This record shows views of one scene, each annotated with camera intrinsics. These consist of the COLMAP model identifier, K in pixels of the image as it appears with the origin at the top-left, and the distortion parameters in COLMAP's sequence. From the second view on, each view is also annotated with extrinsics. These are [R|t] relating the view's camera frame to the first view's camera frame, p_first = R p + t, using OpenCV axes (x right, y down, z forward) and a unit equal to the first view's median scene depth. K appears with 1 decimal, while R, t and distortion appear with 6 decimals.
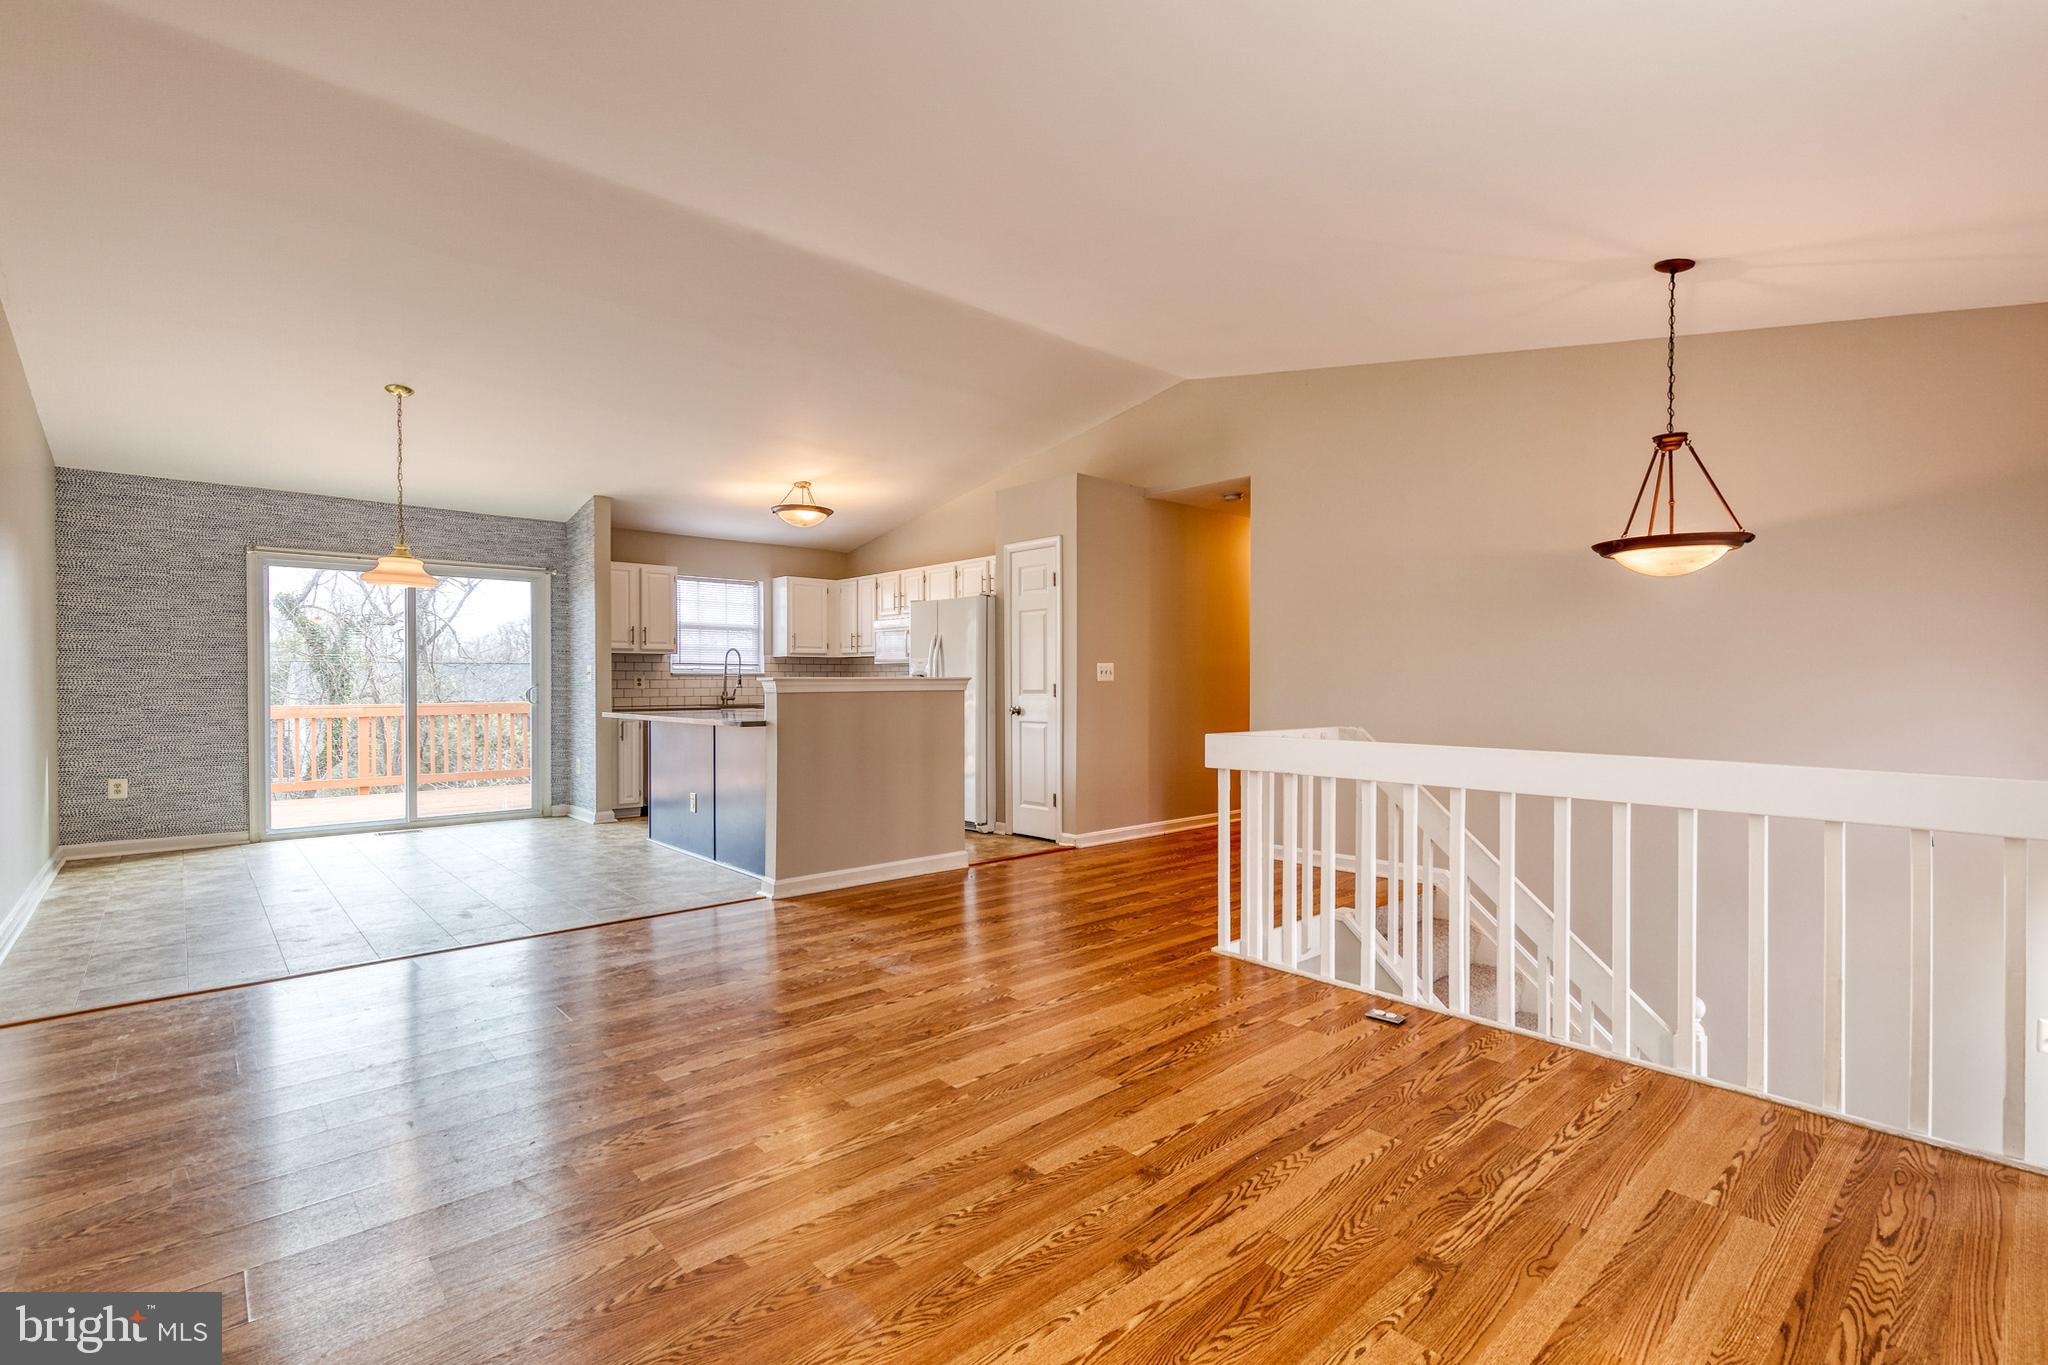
lens RADIAL K [[938.0, 0, 1014.5], [0, 938.0, 694.3], [0, 0, 1]] dist [0.013859, -0.003824]
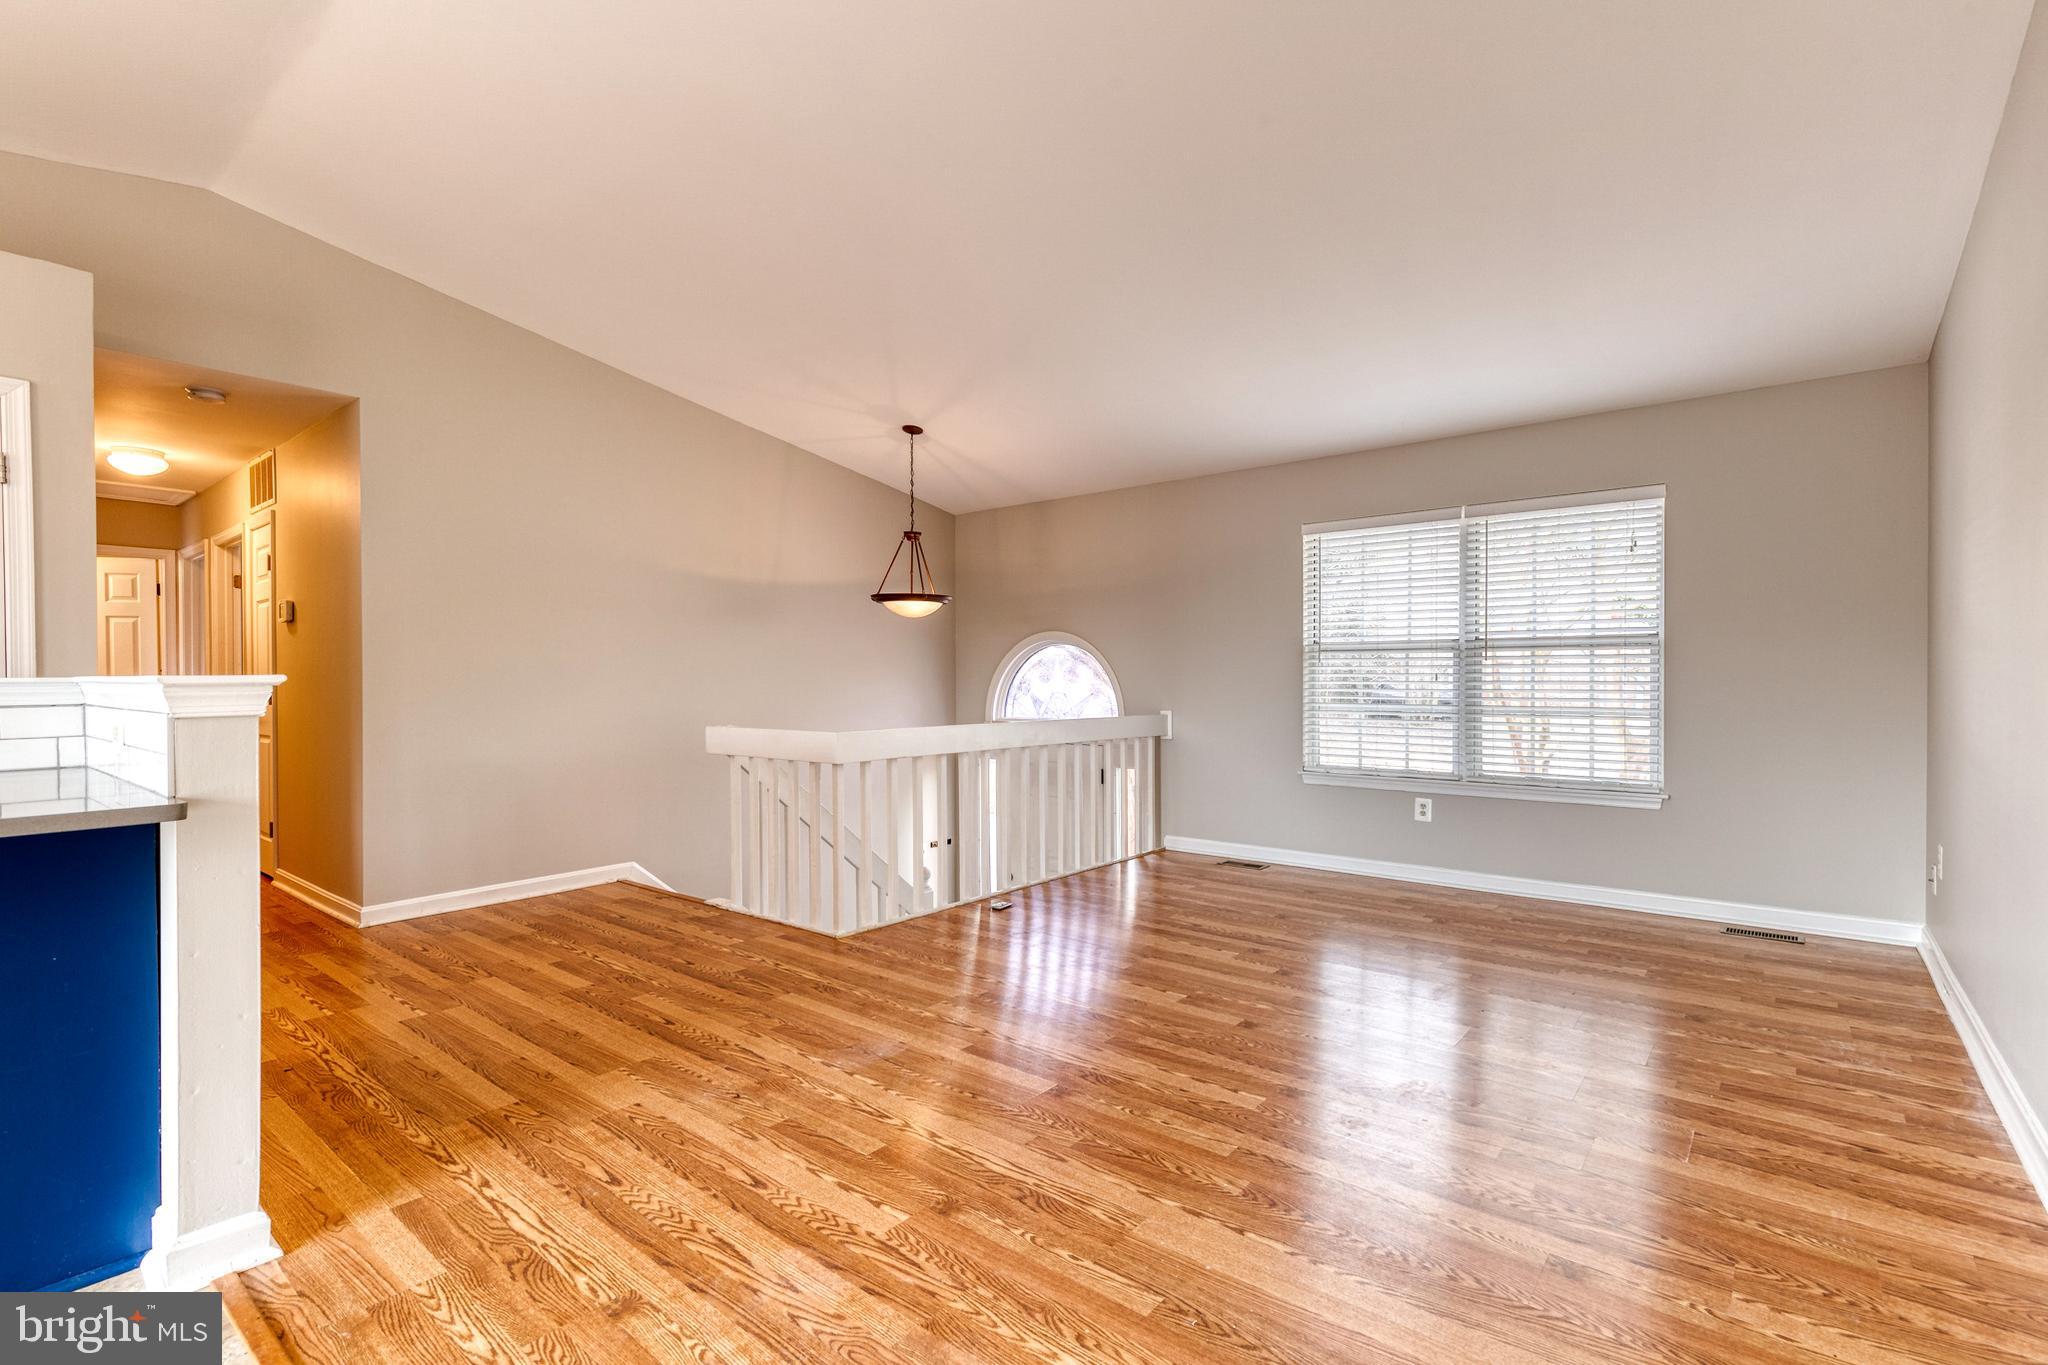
lens RADIAL K [[938.0, 0, 1045.2], [0, 938.0, 674.5], [0, 0, 1]] dist [0.013859, -0.003824]
pose [[-0.184431, 0.005718, 0.982829, -0.511525], [0.020997, 0.999778, -0.001877, -0.008288], [-0.982621, 0.020290, -0.184510, 0.562422]]
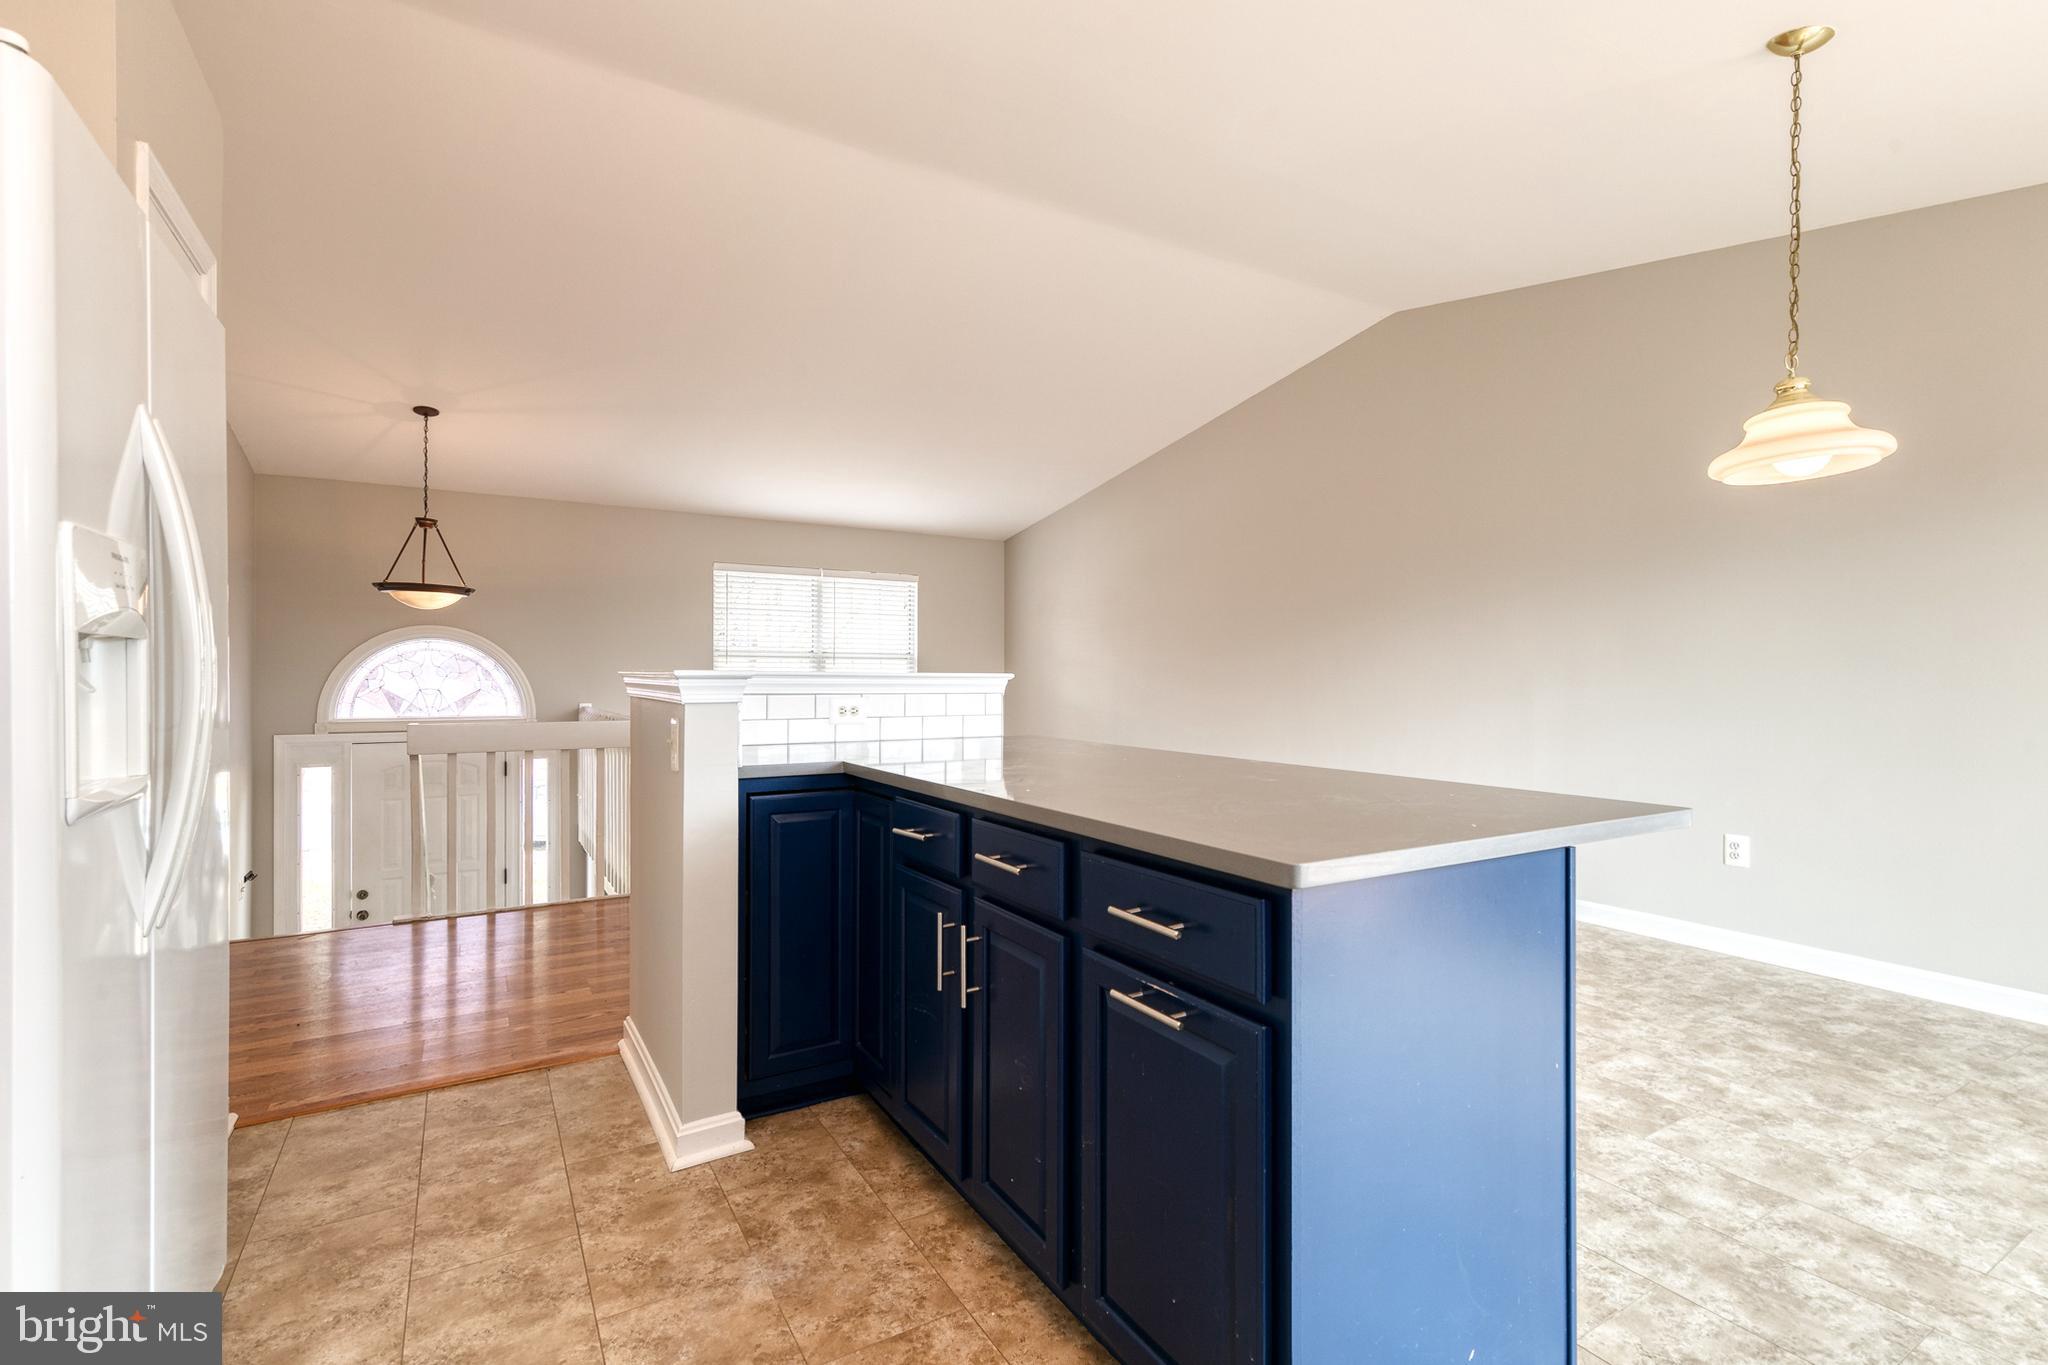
lens RADIAL K [[938.0, 0, 1052.2], [0, 938.0, 679.5], [0, 0, 1]] dist [0.013859, -0.003824]
pose [[-0.988200, -0.004406, 0.153107, -0.306268], [-0.001350, 0.999798, 0.020059, -0.021200], [-0.153165, 0.019615, -0.988006, 1.262897]]
